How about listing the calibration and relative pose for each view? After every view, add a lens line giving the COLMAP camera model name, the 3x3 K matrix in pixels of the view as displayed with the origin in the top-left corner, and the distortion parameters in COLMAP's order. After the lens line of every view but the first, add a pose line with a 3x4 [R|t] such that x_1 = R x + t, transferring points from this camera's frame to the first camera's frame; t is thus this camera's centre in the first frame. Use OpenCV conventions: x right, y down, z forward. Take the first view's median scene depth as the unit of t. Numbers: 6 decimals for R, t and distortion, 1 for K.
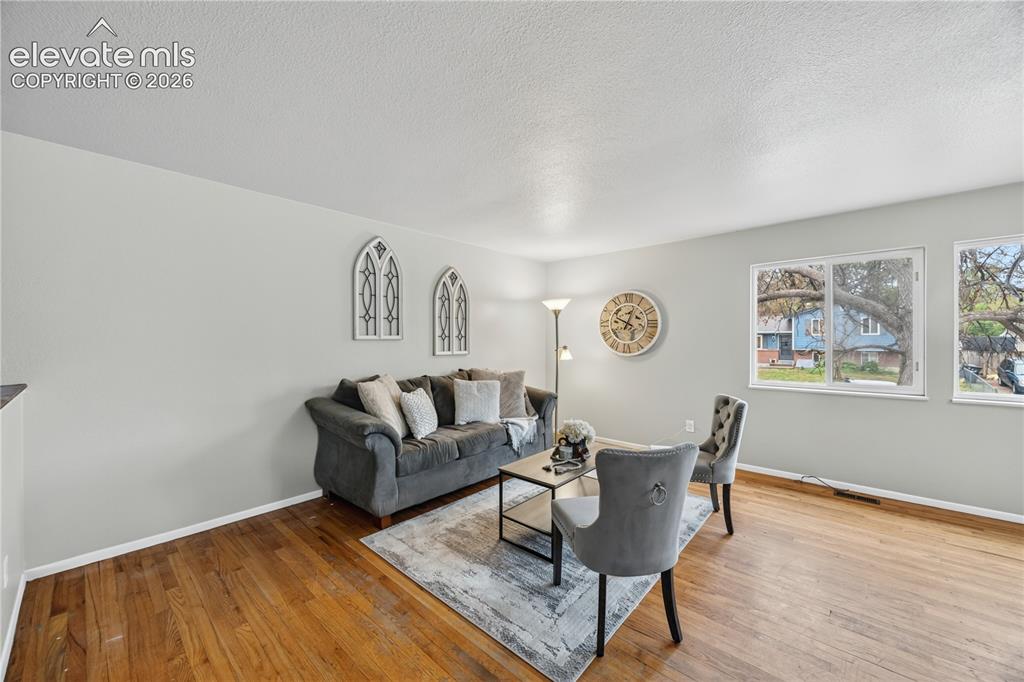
lens RADIAL K [[390.5, 0, 508.7], [0, 390.5, 338.2], [0, 0, 1]] dist [-0.000500, -0.000090]
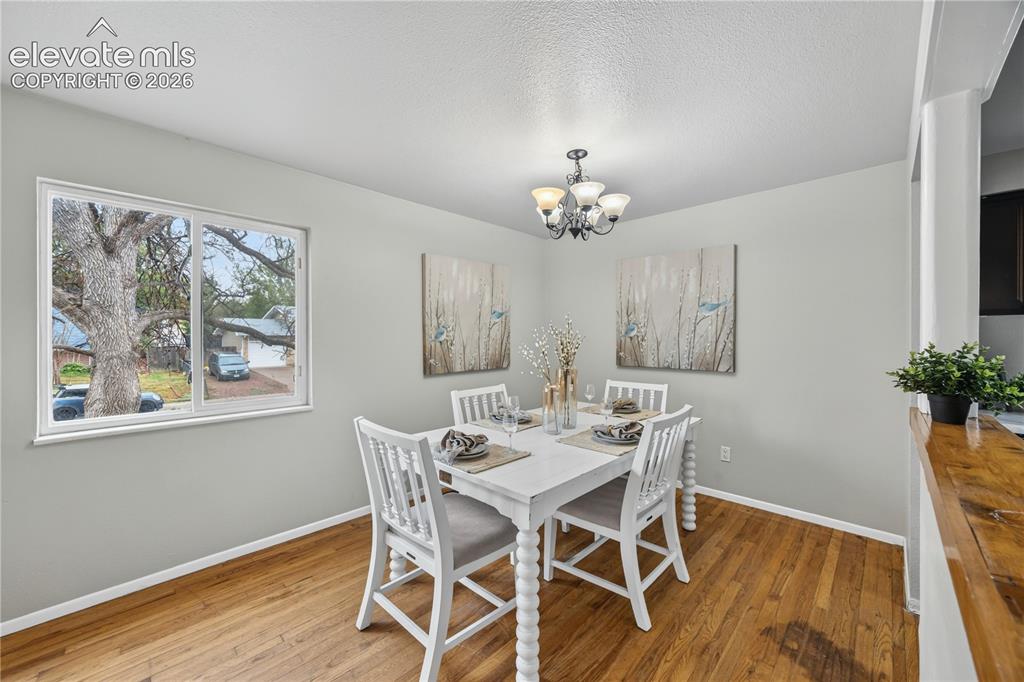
lens RADIAL K [[390.5, 0, 508.7], [0, 390.5, 338.2], [0, 0, 1]] dist [-0.000500, -0.000090]
pose [[0.035216, -0.004863, 0.999368, 0.316210], [-0.002484, 0.999985, 0.004953, -0.003451], [-0.999377, -0.002656, 0.035203, 0.140582]]
